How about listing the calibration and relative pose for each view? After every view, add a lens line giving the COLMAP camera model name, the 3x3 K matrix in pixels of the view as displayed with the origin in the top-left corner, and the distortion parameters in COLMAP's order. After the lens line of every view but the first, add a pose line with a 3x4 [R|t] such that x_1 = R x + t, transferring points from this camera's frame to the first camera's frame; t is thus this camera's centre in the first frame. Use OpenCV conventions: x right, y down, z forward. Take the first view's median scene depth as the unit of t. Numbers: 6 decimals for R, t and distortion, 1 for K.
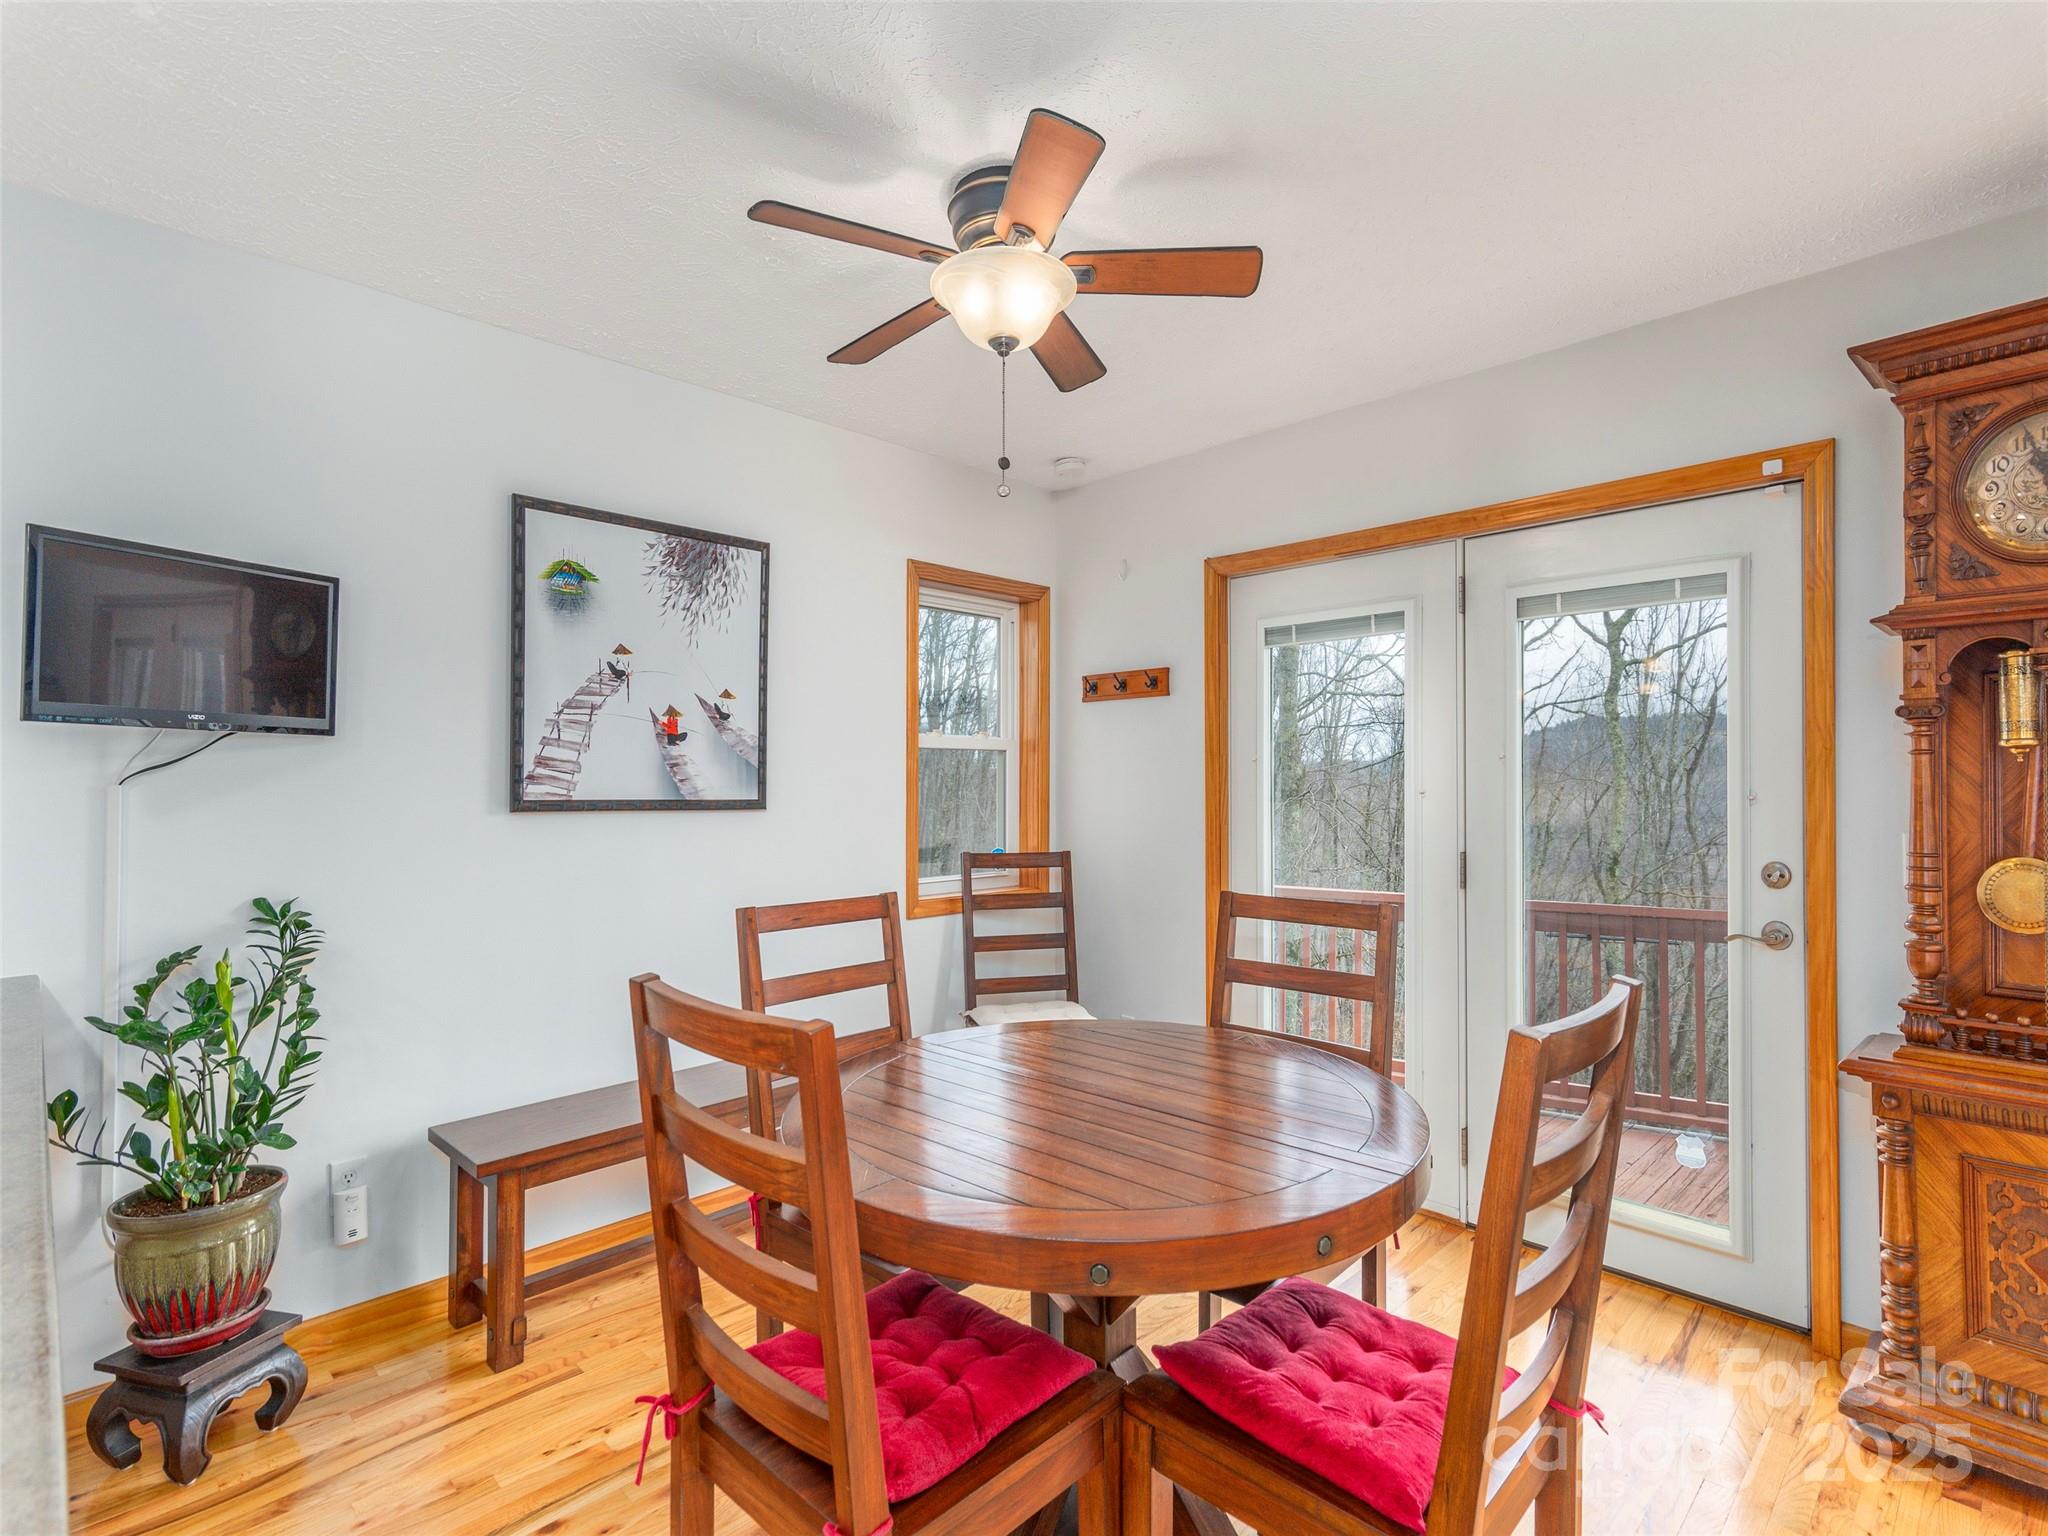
lens RADIAL K [[1004.1, 0, 1018.8], [0, 1004.1, 772.5], [0, 0, 1]] dist [0.007957, -0.000764]
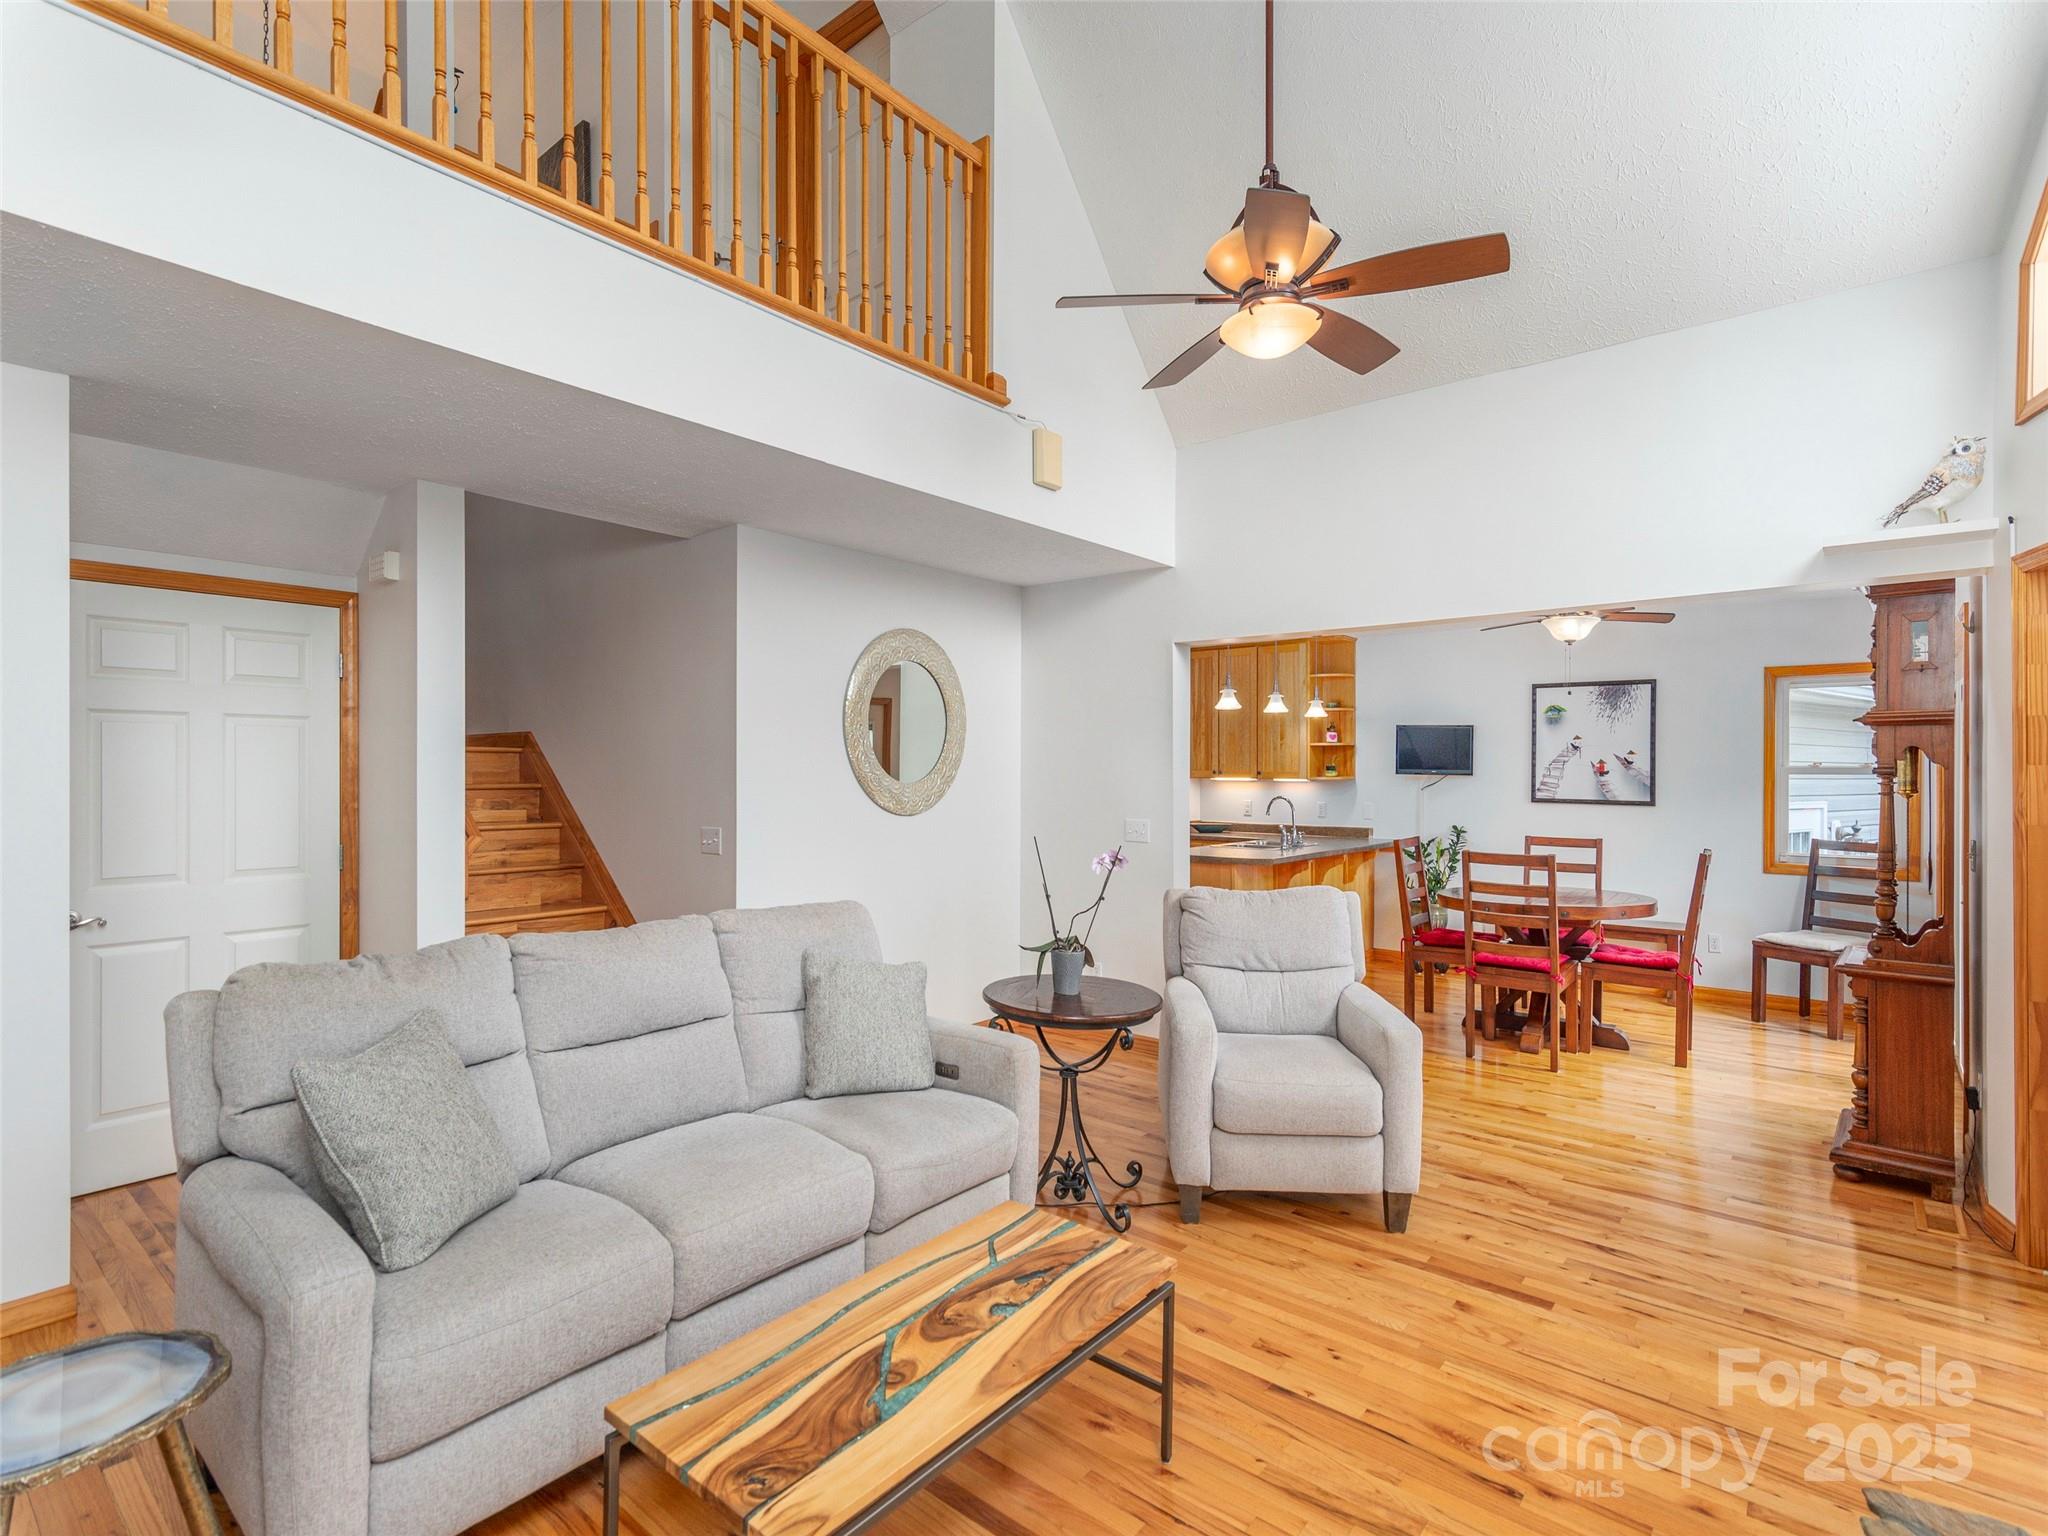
lens RADIAL K [[1004.1, 0, 1017.1], [0, 1004.1, 770.4], [0, 0, 1]] dist [0.007957, -0.000764]
pose [[0.102194, 0.001194, -0.994764, 2.016784], [0.006407, 0.999978, 0.001859, -0.059232], [0.994744, -0.006564, 0.102184, -0.642219]]
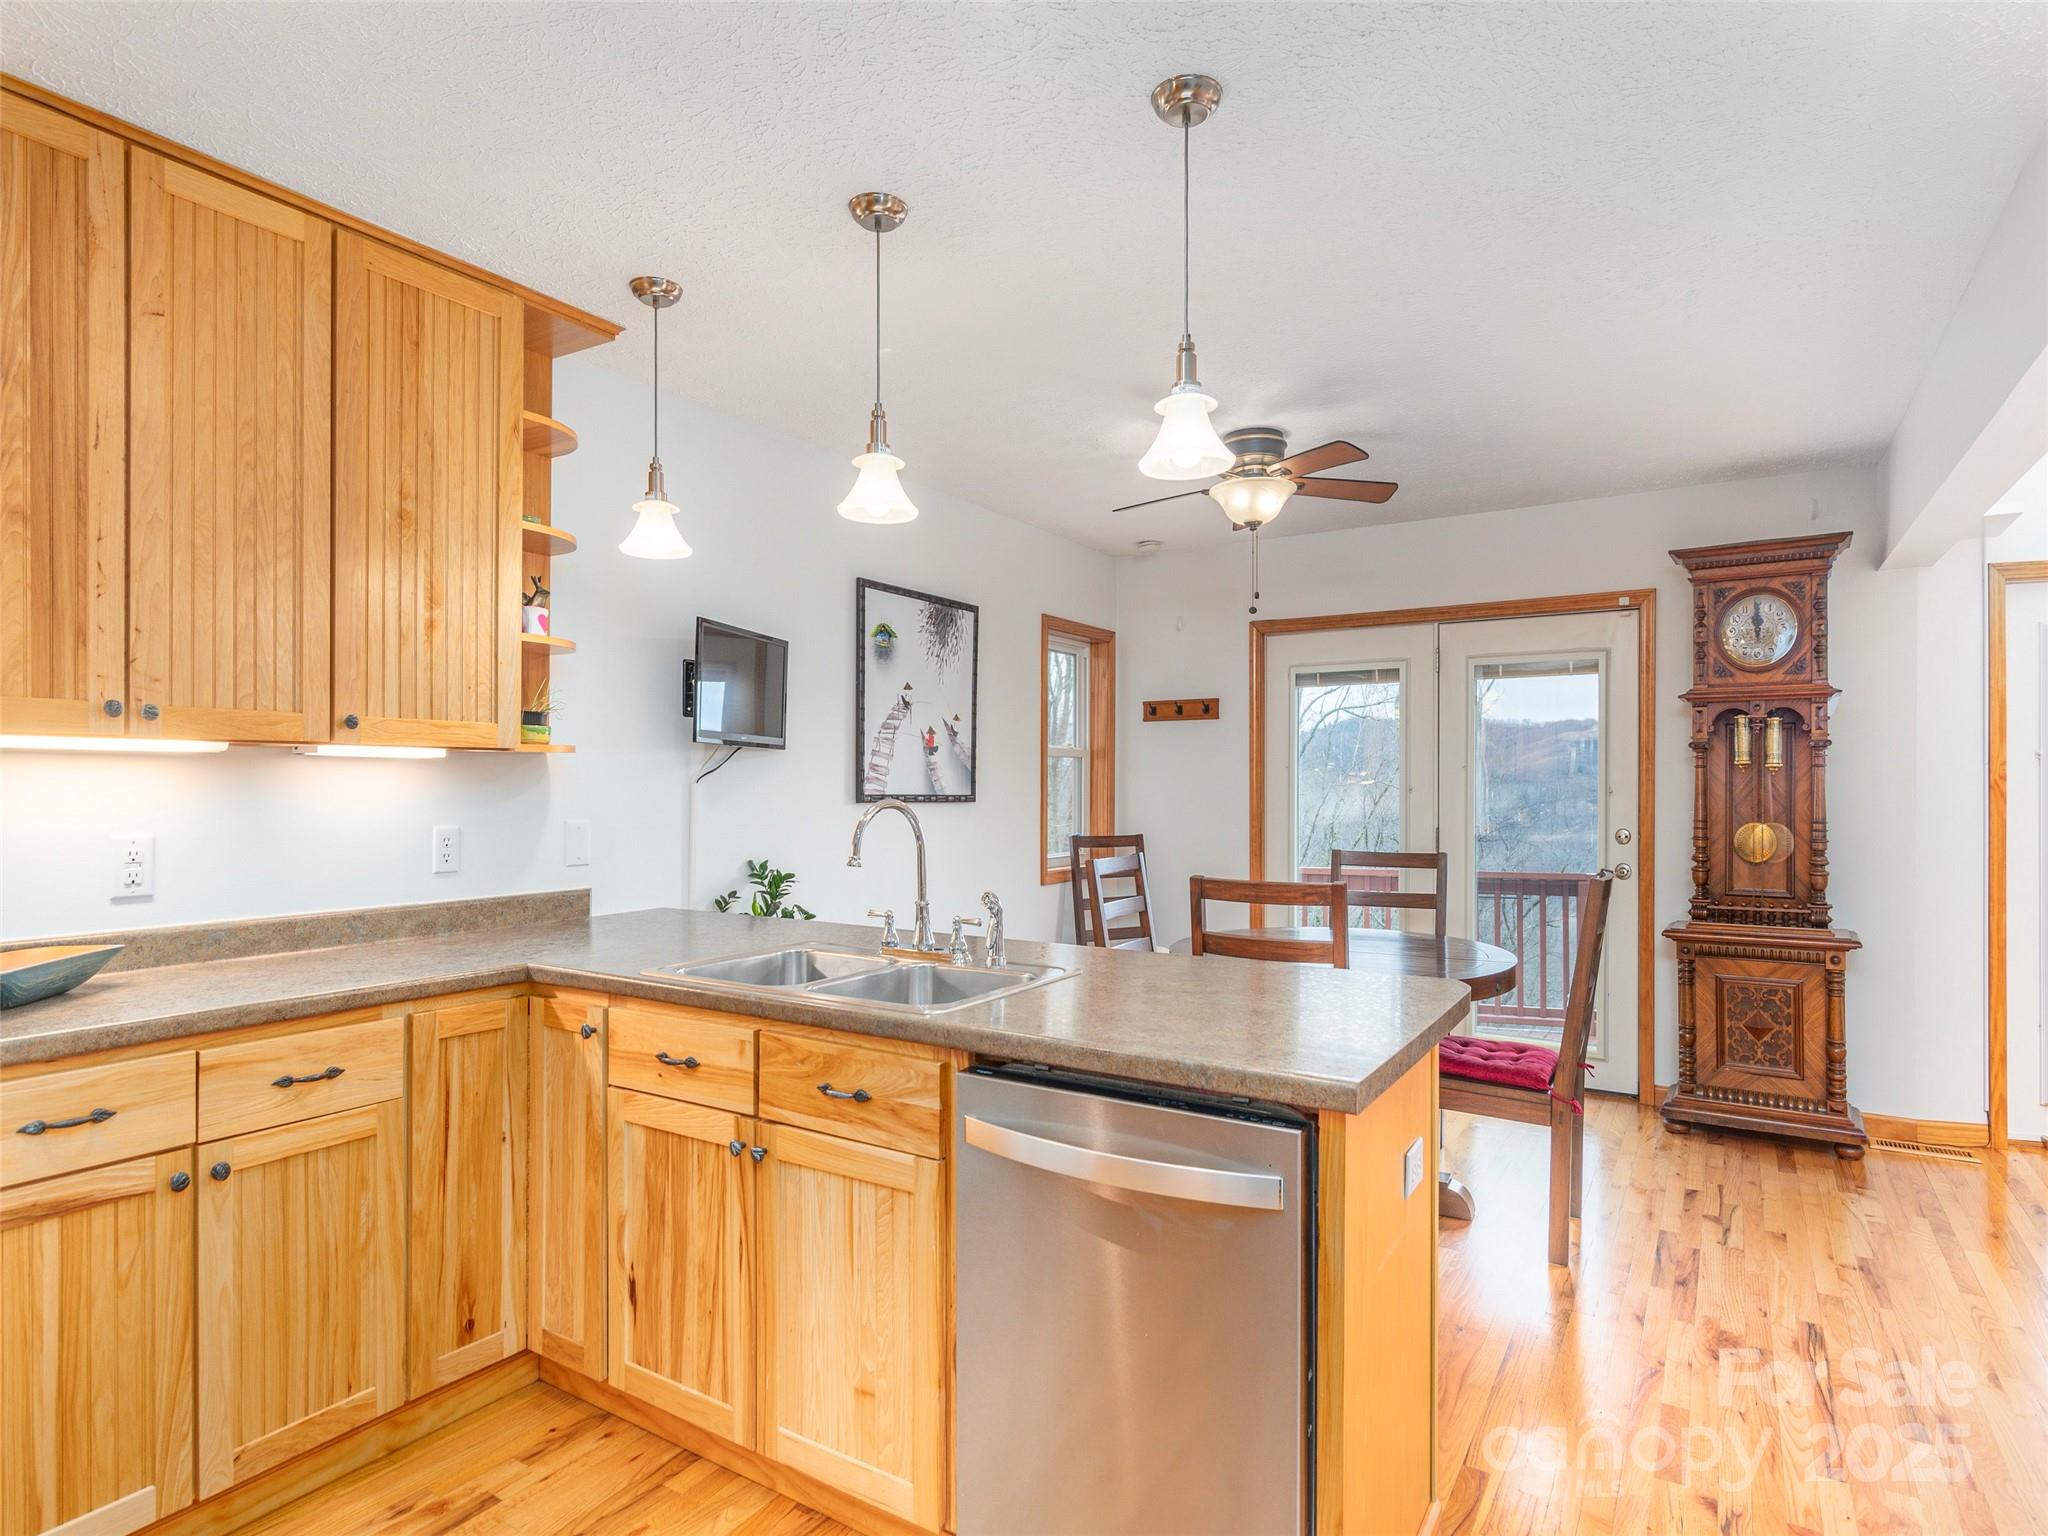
lens RADIAL K [[1108.4, 0, 1022.1], [0, 1108.4, 781.9], [0, 0, 1]] dist [-0.003091, 0.003028]
pose [[0.974189, 0.000891, 0.225732, -0.623525], [-0.002818, 0.999962, 0.008215, -0.003395], [-0.225716, -0.008639, 0.974155, -0.564846]]
